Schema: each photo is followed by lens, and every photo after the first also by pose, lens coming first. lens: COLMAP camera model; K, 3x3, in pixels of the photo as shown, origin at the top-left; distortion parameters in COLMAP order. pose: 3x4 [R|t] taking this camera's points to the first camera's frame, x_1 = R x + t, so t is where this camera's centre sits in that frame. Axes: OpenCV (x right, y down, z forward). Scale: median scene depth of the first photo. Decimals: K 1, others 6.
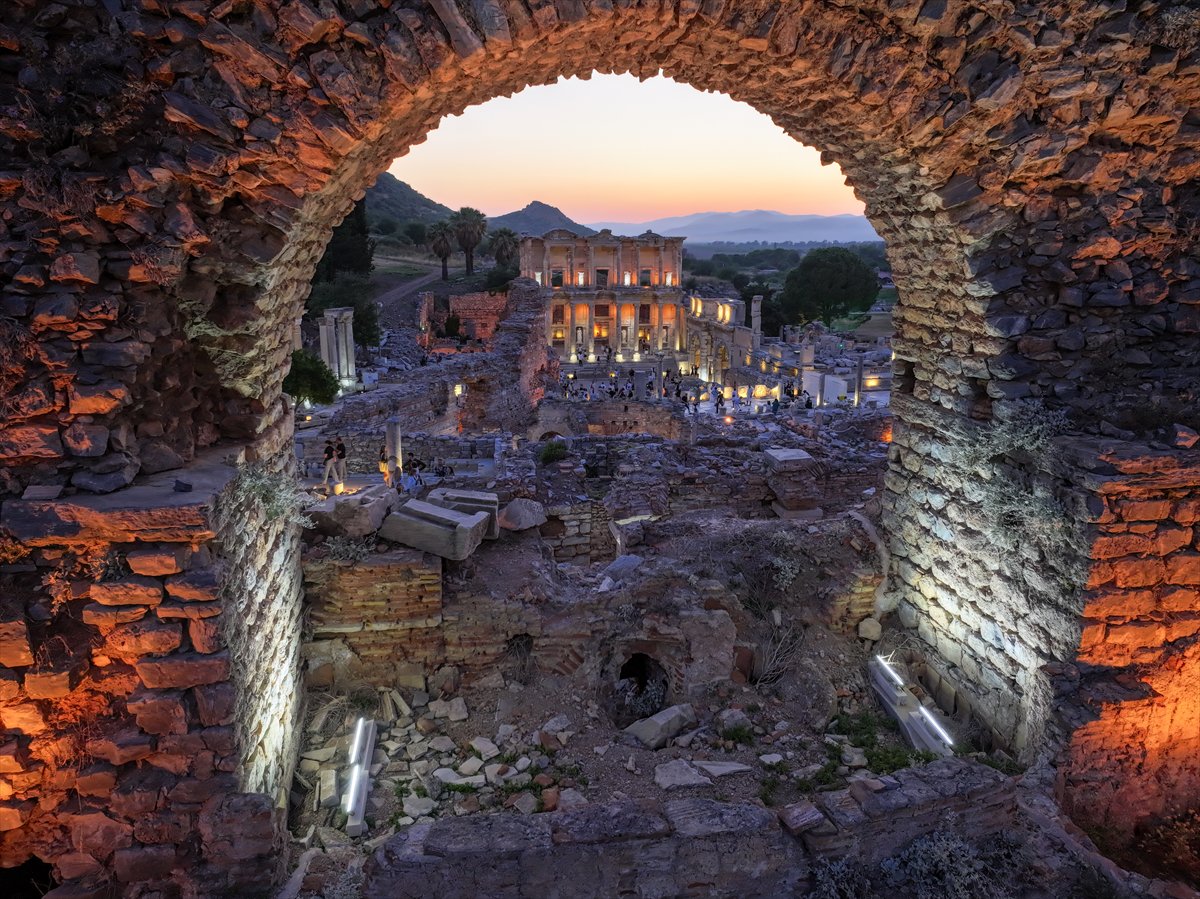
lens RADIAL K [[839.3, 0, 596.3], [0, 839.3, 452.7], [0, 0, 1]] dist [0.013597, 0.003932]
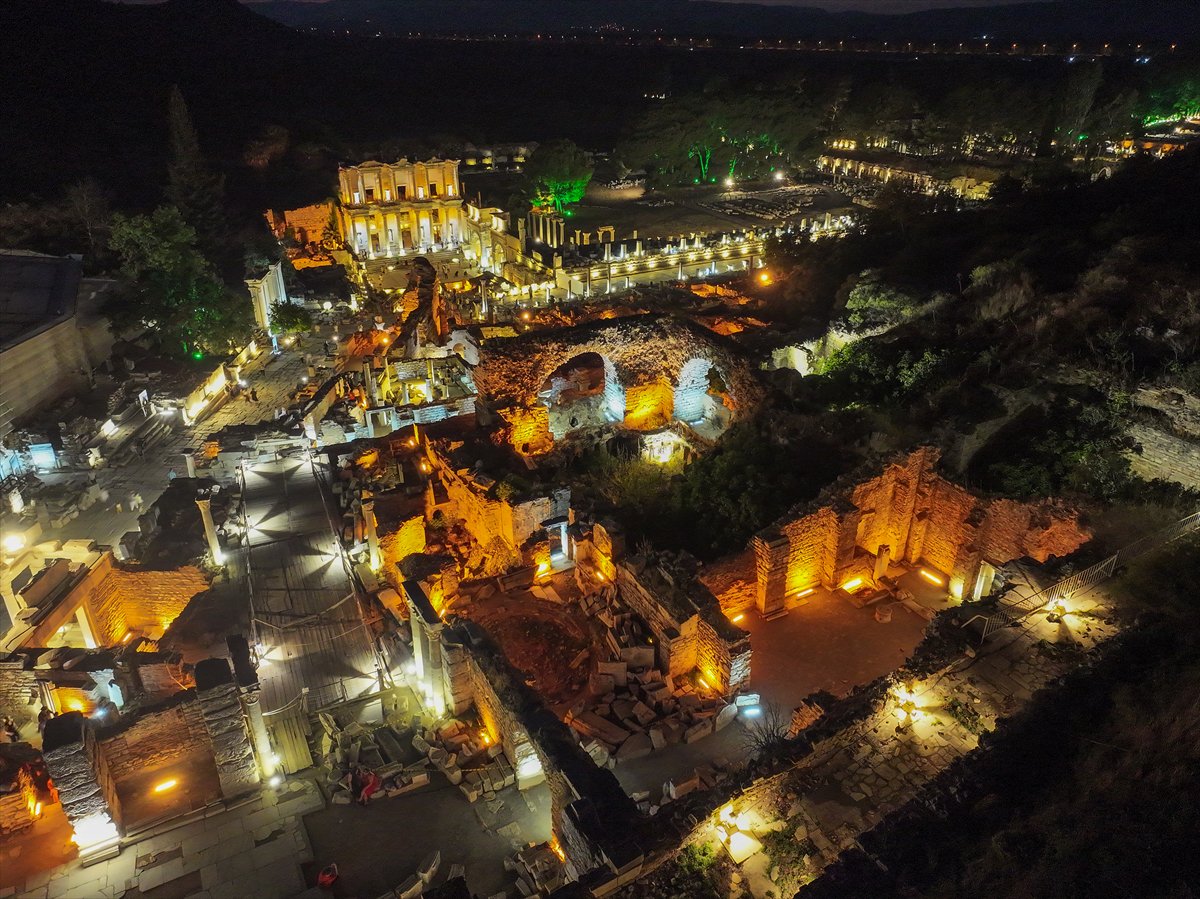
lens RADIAL K [[839.3, 0, 602.5], [0, 839.3, 445.2], [0, 0, 1]] dist [0.013597, 0.003932]
pose [[0.943968, -0.144345, 0.296799, -0.162173], [0.077441, 0.971054, 0.225959, -0.097497], [-0.320824, -0.190313, 0.927822, -0.496432]]
